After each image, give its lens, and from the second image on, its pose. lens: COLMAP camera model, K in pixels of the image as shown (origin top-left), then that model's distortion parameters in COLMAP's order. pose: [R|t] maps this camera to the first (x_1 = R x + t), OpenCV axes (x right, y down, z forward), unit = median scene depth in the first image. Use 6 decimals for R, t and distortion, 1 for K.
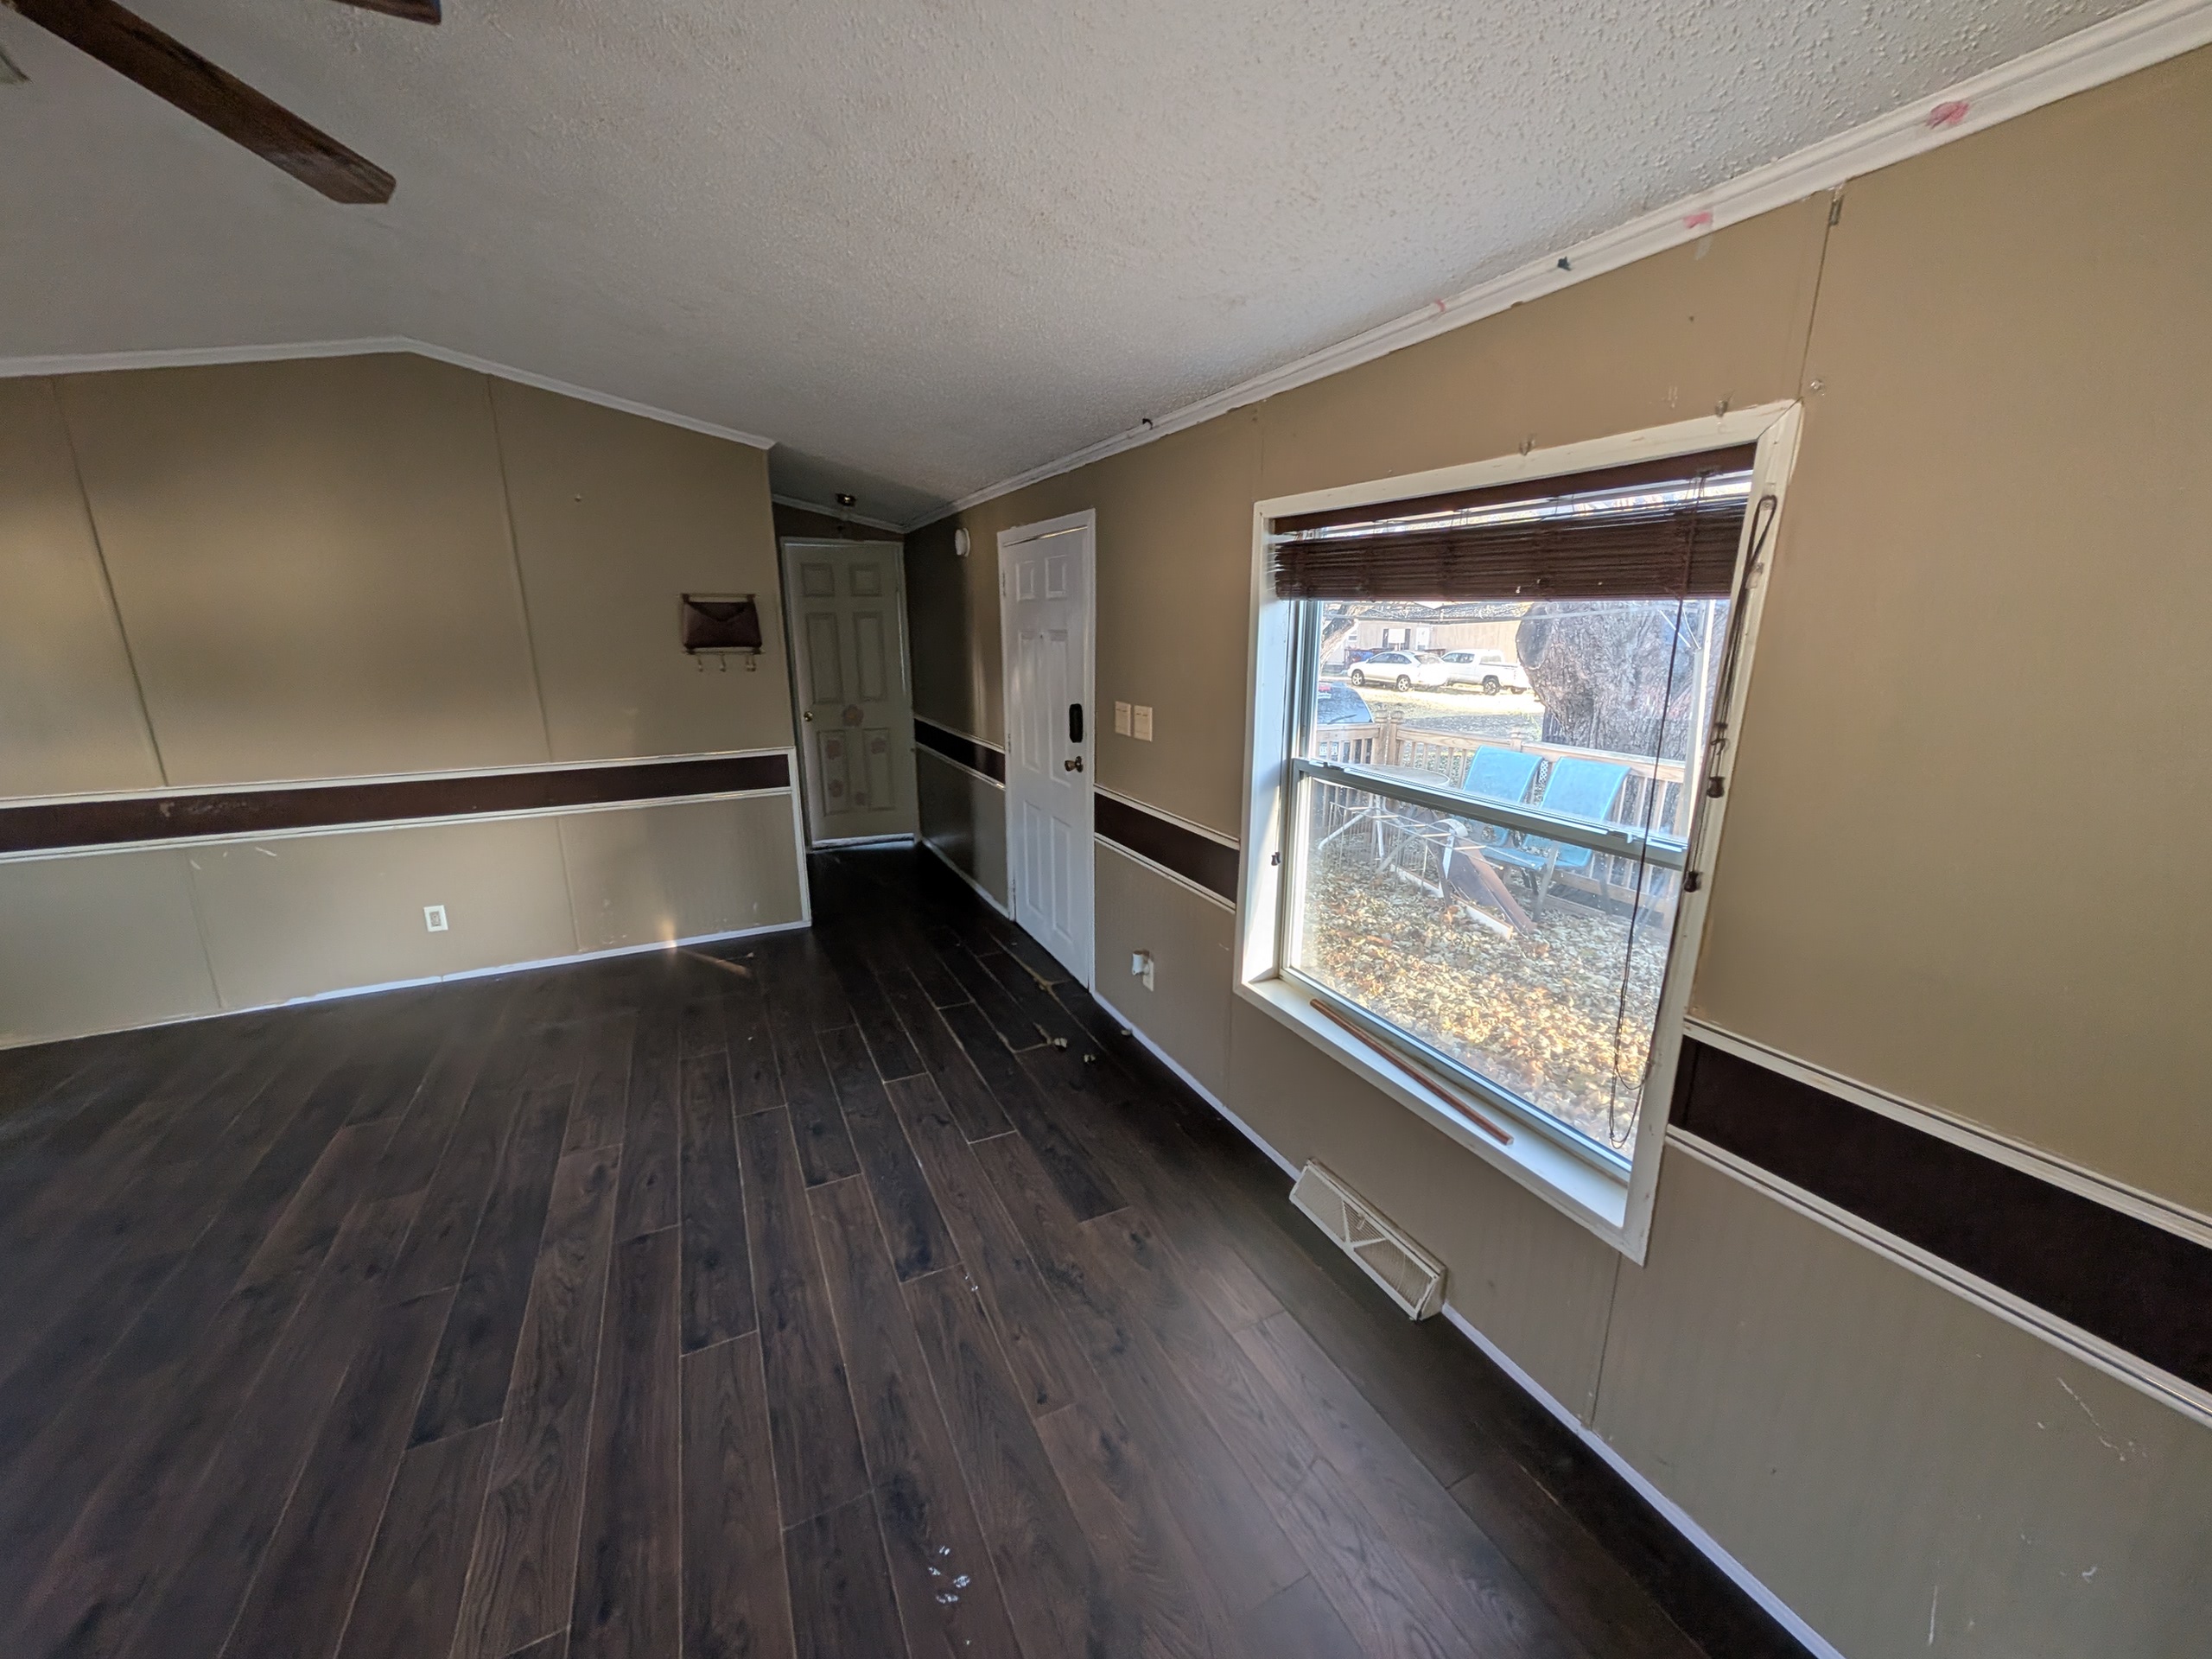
lens RADIAL K [[854.0, 0, 1106.7], [0, 854.0, 826.2], [0, 0, 1]] dist [-0.001728, -0.000121]
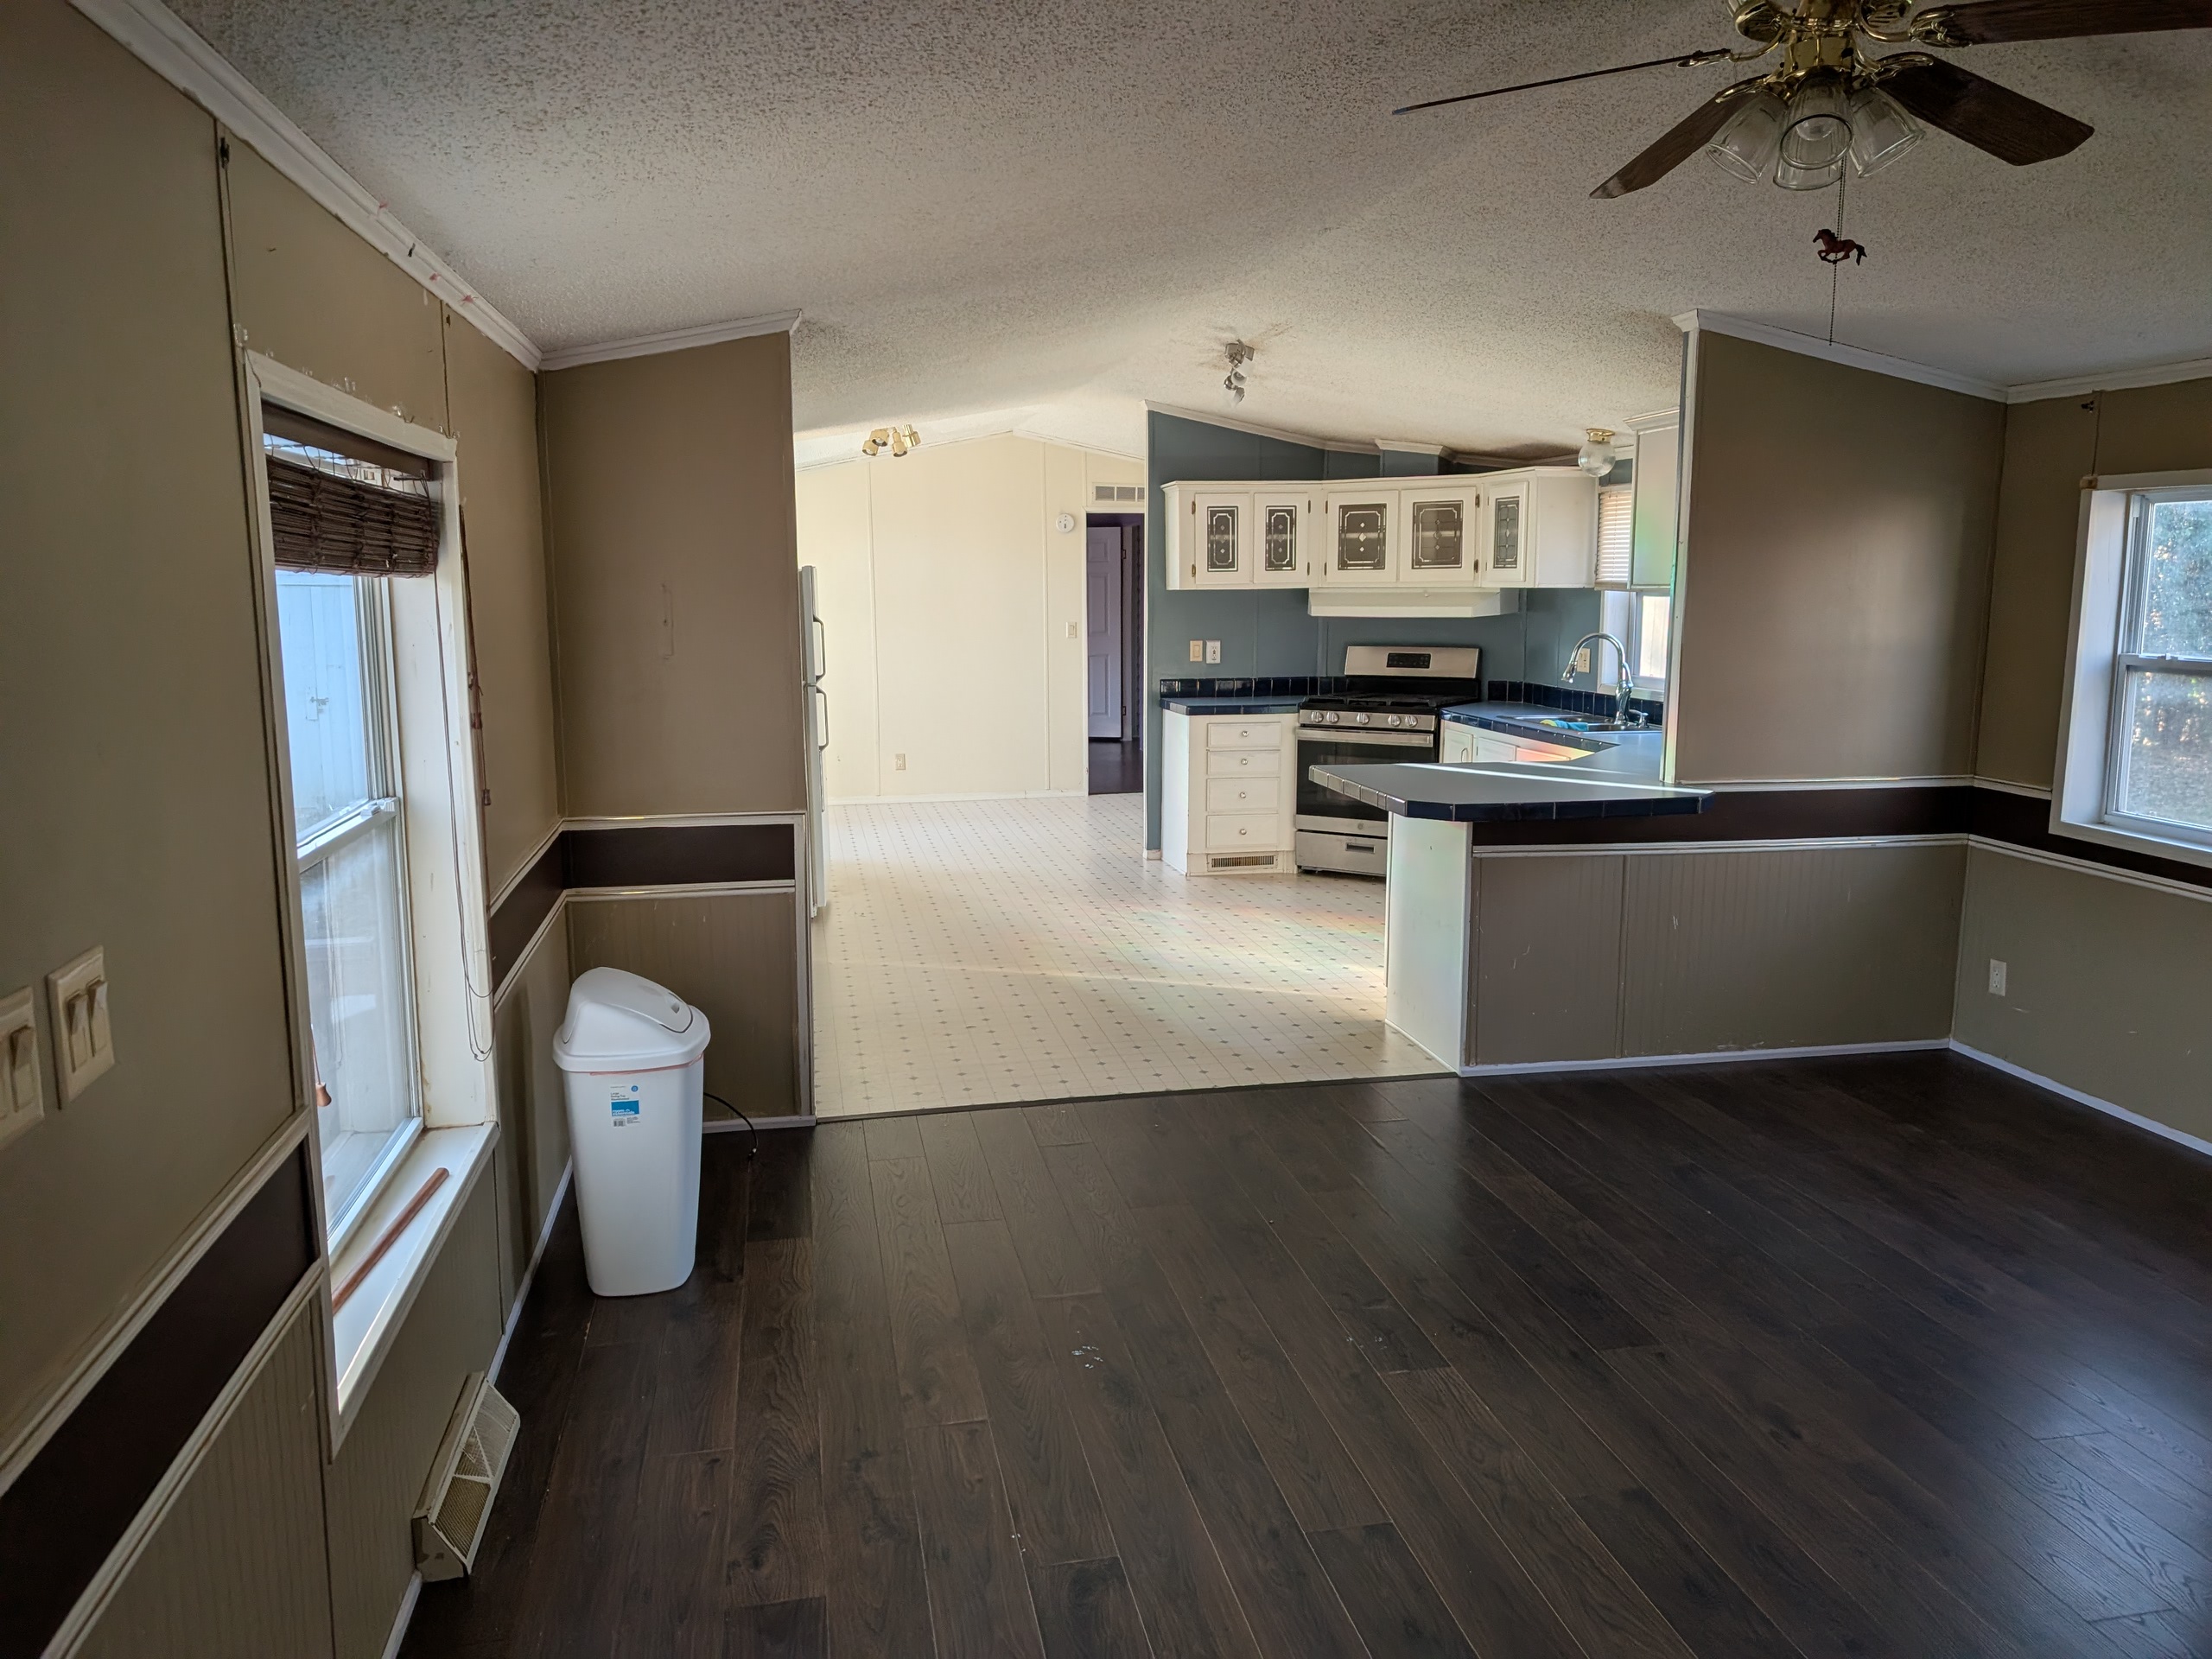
lens RADIAL K [[1623.4, 0, 1105.9], [0, 1623.4, 826.7], [0, 0, 1]] dist [0.031823, -0.002382]
pose [[-0.966005, -0.041926, 0.255101, -0.553359], [0.059938, 0.923552, 0.378759, -0.510548], [-0.251479, 0.381173, -0.889643, 1.985925]]
